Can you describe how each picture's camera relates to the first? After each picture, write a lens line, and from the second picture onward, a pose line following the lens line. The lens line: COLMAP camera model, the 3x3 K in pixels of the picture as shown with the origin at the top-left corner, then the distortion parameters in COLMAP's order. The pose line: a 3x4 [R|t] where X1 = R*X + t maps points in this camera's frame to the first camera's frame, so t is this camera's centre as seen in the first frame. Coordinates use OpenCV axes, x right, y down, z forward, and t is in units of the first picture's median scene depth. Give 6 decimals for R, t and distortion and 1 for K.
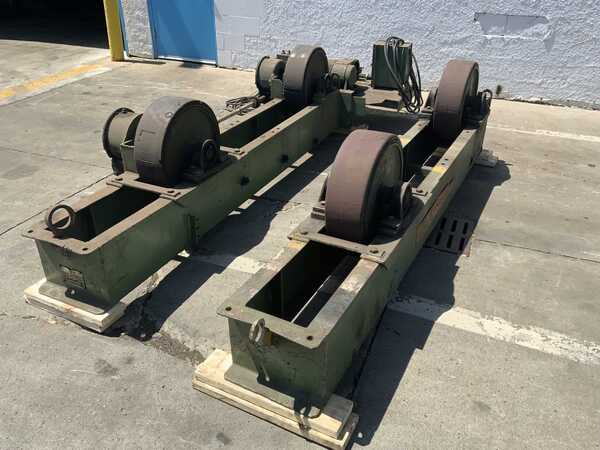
lens RADIAL K [[493.0, 0, 300.0], [0, 493.0, 225.0], [0, 0, 1]] dist [0.085529, -0.157193]
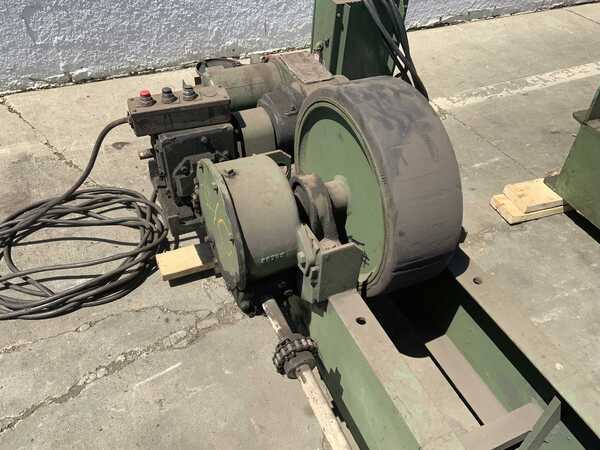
lens RADIAL K [[493.0, 0, 300.0], [0, 493.0, 225.0], [0, 0, 1]] dist [0.085529, -0.157193]
pose [[0.653962, -0.489551, 0.576779, -0.171282], [0.350254, 0.871694, 0.342741, -0.328413], [-0.670564, -0.022120, 0.741522, 0.667157]]
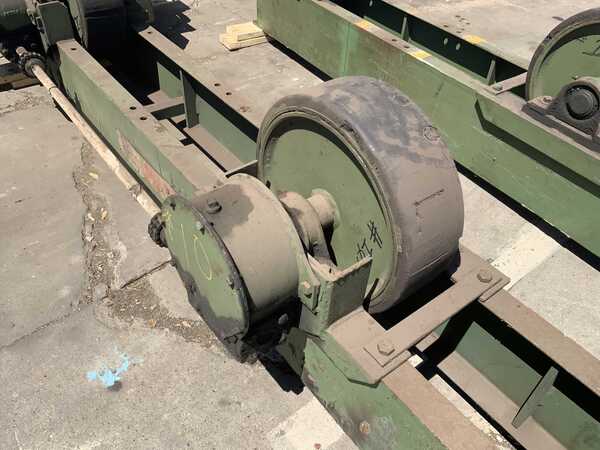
lens RADIAL K [[493.0, 0, 300.0], [0, 493.0, 225.0], [0, 0, 1]] dist [0.085529, -0.157193]
pose [[0.453718, -0.596593, 0.661980, -0.313742], [0.403495, 0.799865, 0.444305, -0.193721], [-0.794564, 0.065517, 0.603635, 0.434148]]
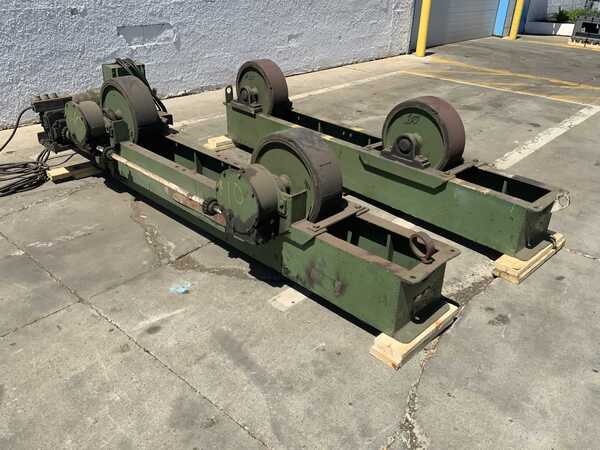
lens RADIAL K [[493.0, 0, 300.0], [0, 493.0, 225.0], [0, 0, 1]] dist [0.085529, -0.157193]
pose [[0.328392, -0.438658, 0.836503, -0.605341], [0.450279, 0.851213, 0.269602, -0.188954], [-0.830305, 0.288125, 0.477050, 0.312721]]
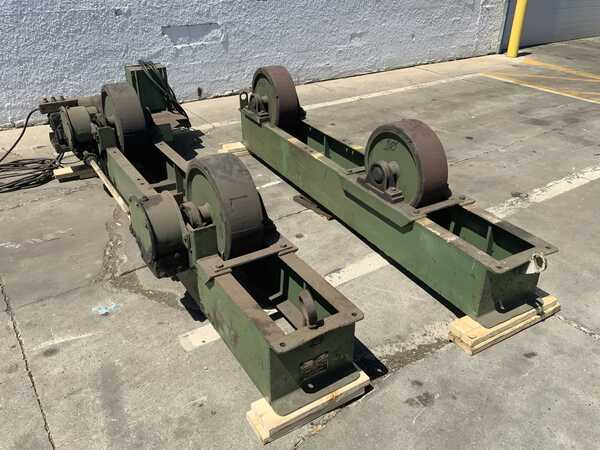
lens RADIAL K [[493.0, 0, 300.0], [0, 493.0, 225.0], [0, 0, 1]] dist [0.085529, -0.157193]
pose [[0.539429, -0.412624, 0.734001, -0.464183], [0.418808, 0.887708, 0.191243, -0.135978], [-0.730490, 0.204243, 0.651666, 0.183287]]
